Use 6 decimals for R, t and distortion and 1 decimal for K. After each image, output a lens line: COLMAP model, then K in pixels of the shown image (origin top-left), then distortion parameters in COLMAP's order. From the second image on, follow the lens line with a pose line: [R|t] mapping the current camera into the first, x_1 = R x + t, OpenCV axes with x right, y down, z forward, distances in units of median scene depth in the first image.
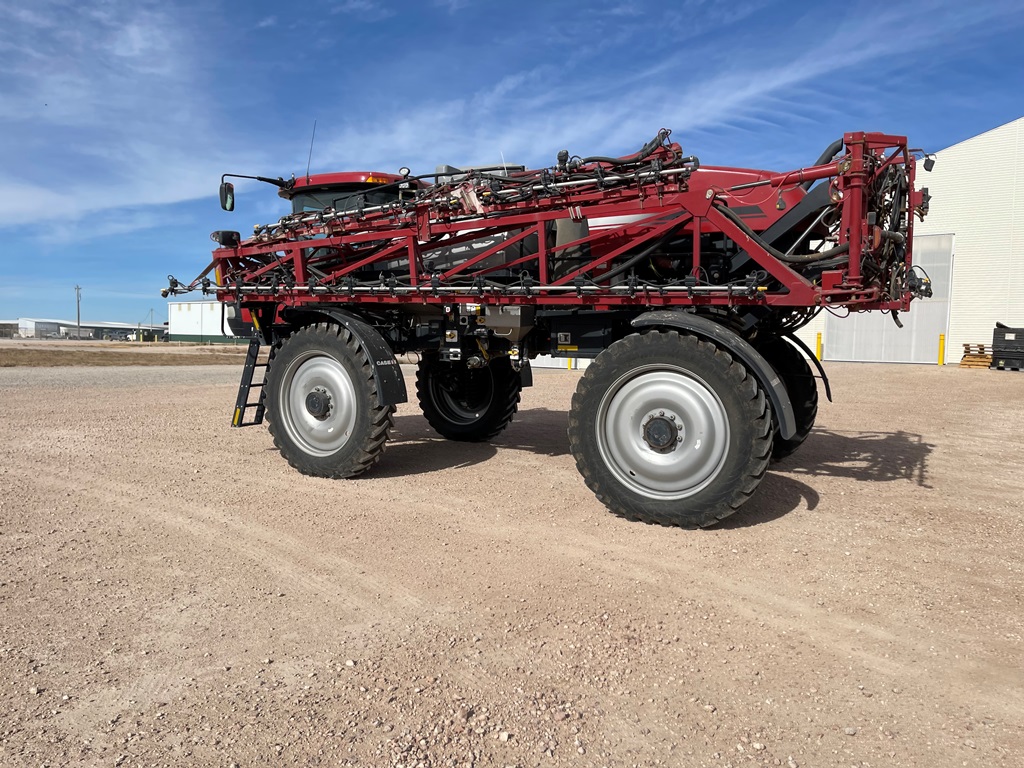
lens RADIAL K [[777.4, 0, 512.0], [0, 777.4, 384.0], [0, 0, 1]] dist [0.094755, -0.122749]
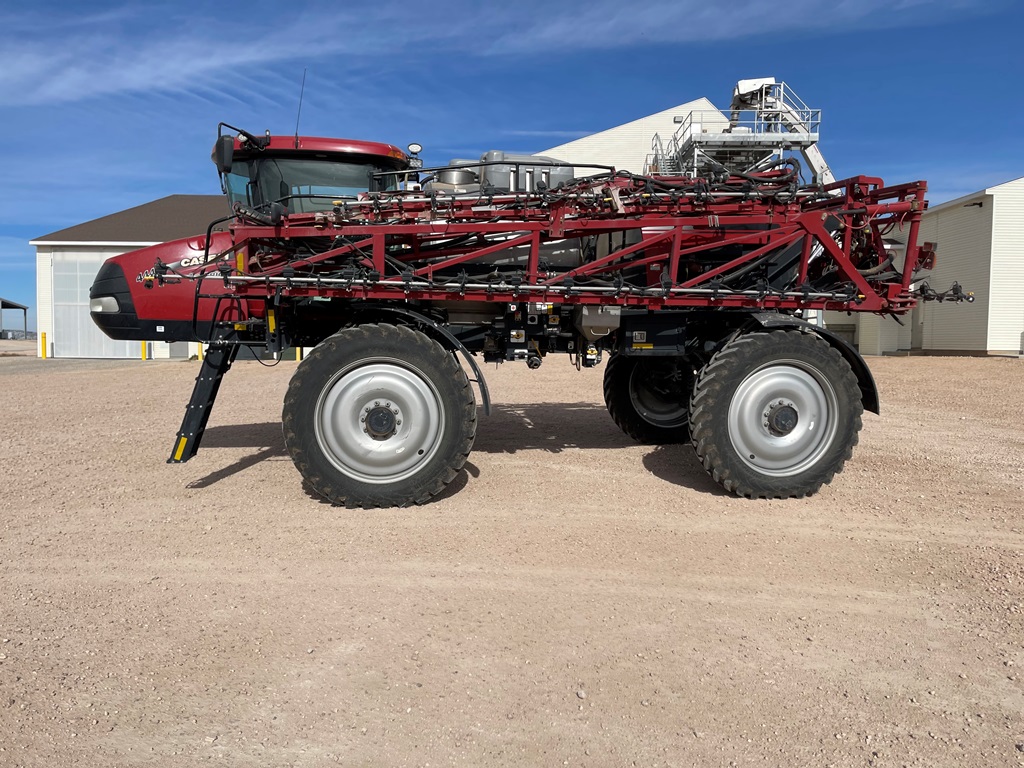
lens RADIAL K [[777.4, 0, 512.0], [0, 777.4, 384.0], [0, 0, 1]] dist [0.094755, -0.122749]
pose [[0.786203, -0.059349, 0.615112, -0.666417], [0.043183, 0.998221, 0.041119, -0.042959], [-0.616458, -0.005766, 0.787367, 0.264500]]
